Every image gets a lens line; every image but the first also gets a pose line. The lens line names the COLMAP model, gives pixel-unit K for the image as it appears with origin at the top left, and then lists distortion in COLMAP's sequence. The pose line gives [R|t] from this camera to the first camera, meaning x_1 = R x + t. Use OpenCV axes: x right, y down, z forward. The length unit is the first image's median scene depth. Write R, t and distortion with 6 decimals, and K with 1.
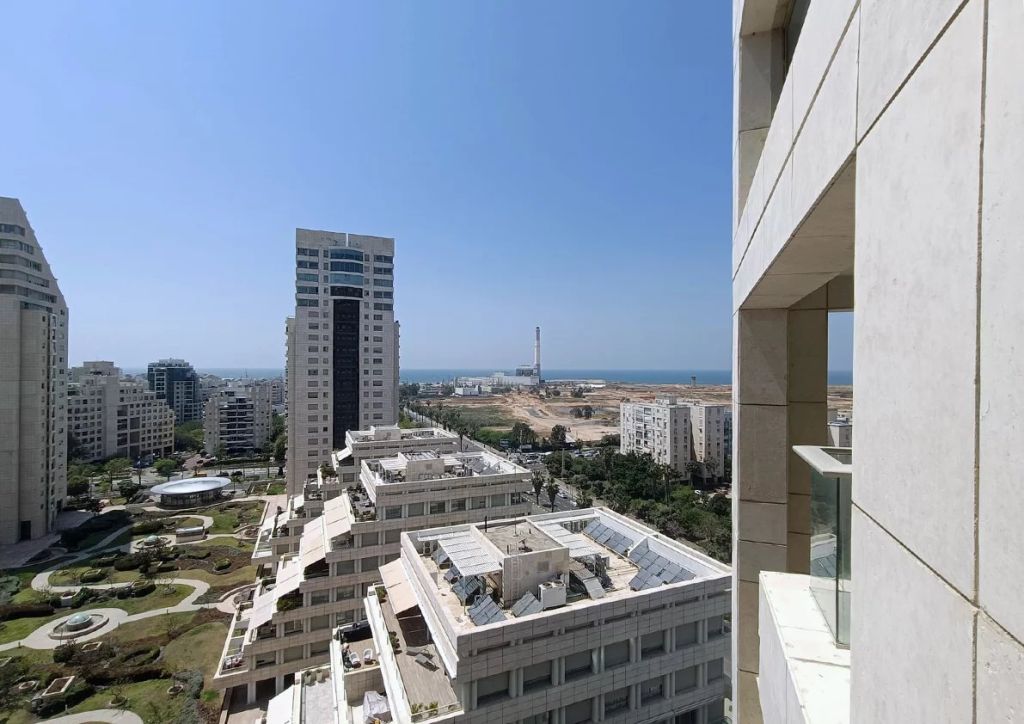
lens RADIAL K [[470.4, 0, 510.6], [0, 470.4, 366.4], [0, 0, 1]] dist [0.011698, -0.002478]
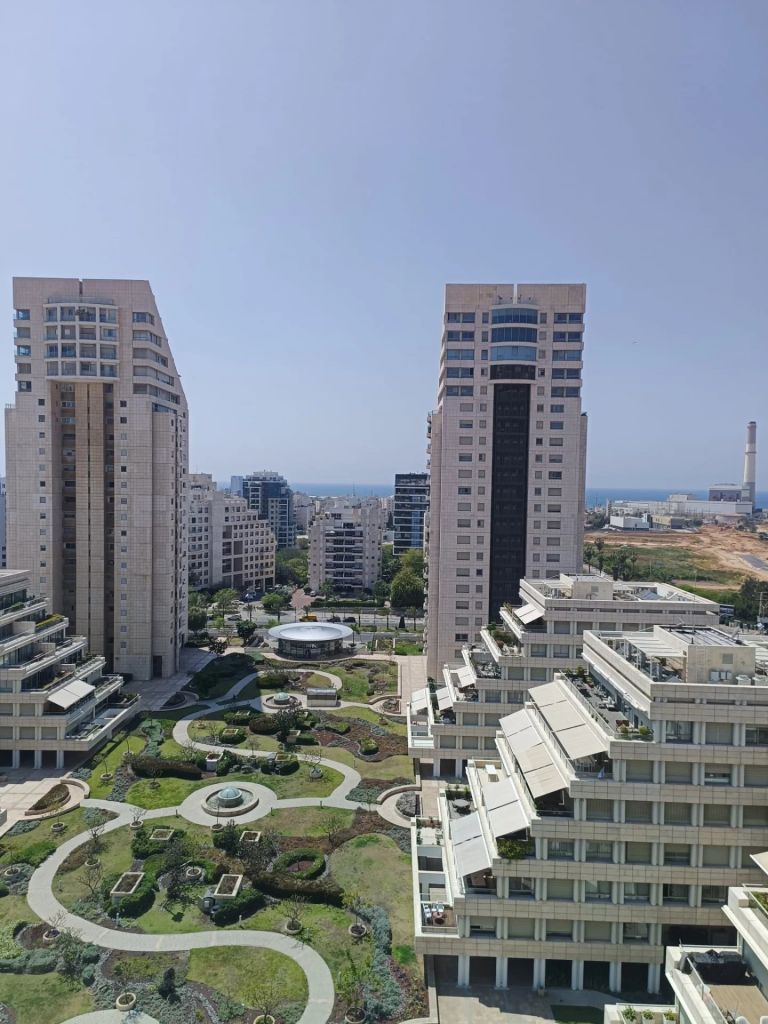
lens RADIAL K [[658.1, 0, 384.3], [0, 658.1, 514.1], [0, 0, 1]] dist [0.052925, -0.000206]
pose [[0.915397, 0.030314, -0.401410, -0.155396], [-0.012090, 0.998781, 0.047856, 0.002068], [0.402371, -0.038954, 0.914647, 0.061826]]
